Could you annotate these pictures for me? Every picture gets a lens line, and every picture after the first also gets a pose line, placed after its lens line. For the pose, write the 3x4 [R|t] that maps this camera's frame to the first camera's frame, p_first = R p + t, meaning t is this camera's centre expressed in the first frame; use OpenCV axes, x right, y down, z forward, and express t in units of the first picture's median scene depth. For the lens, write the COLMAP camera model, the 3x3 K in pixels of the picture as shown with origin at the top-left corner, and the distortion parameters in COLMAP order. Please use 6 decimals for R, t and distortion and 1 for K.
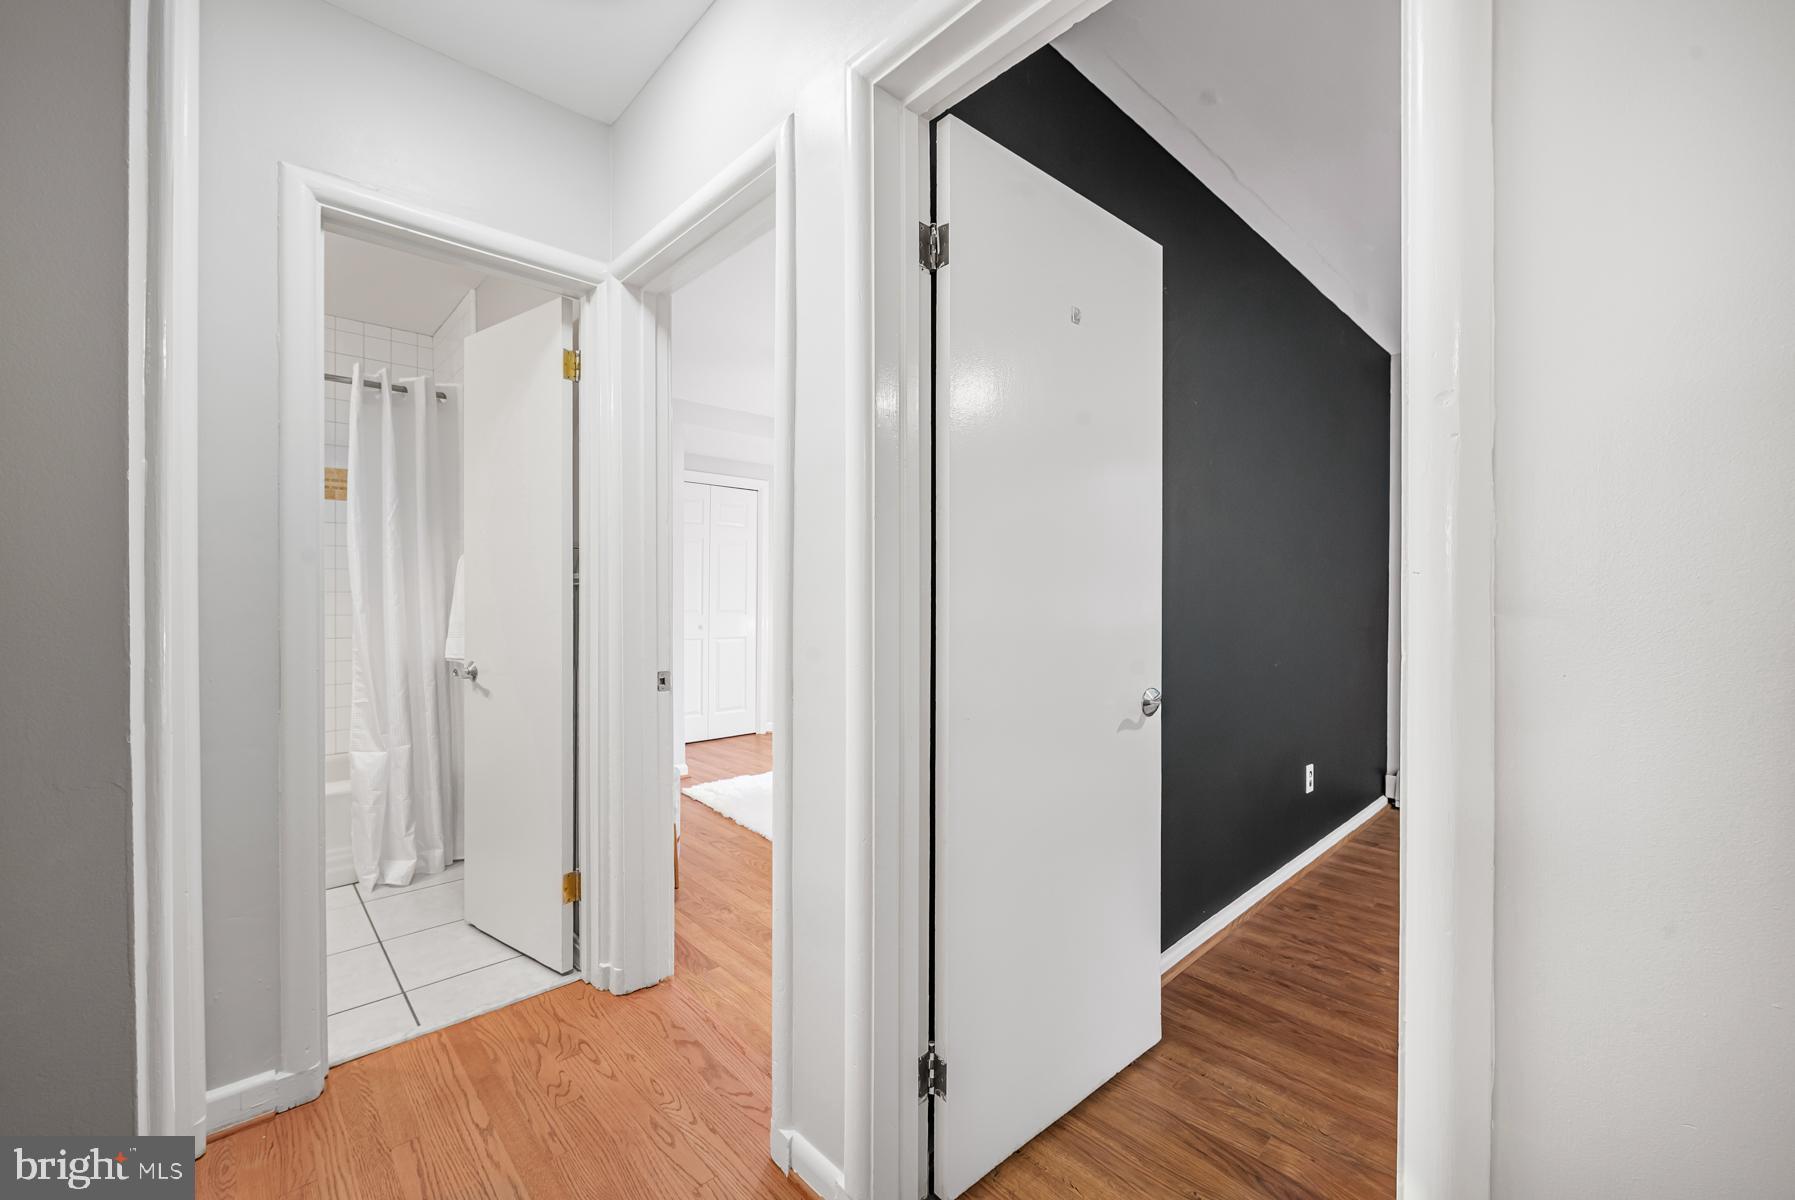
lens RADIAL K [[719.1, 0, 892.1], [0, 719.1, 600.6], [0, 0, 1]] dist [-0.006797, -0.000302]
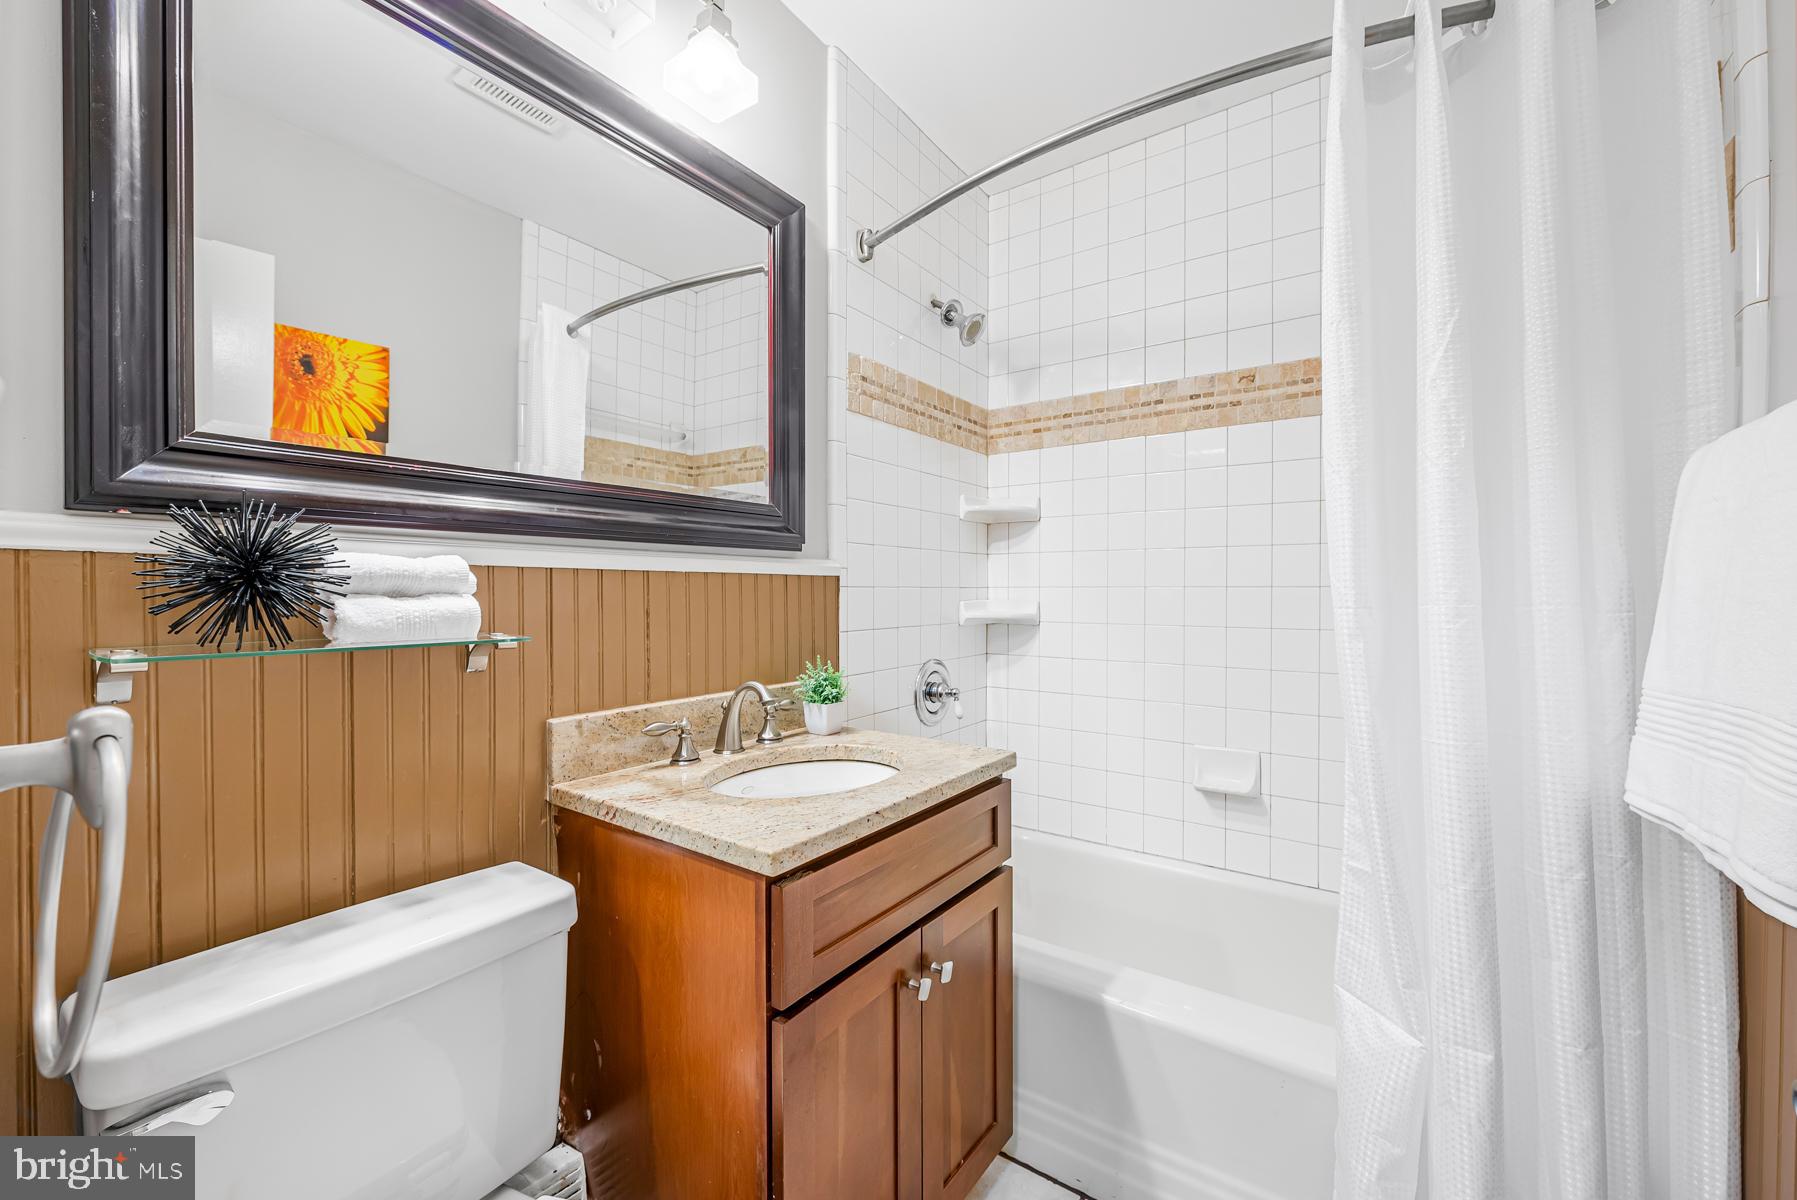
lens RADIAL K [[719.9, 0, 893.2], [0, 719.9, 597.3], [0, 0, 1]] dist [-0.006797, -0.000302]
pose [[0.211491, 0.000967, -0.977379, -0.402702], [-0.000165, 1.000000, 0.000953, -0.004384], [0.977380, -0.000041, 0.211491, 0.647851]]
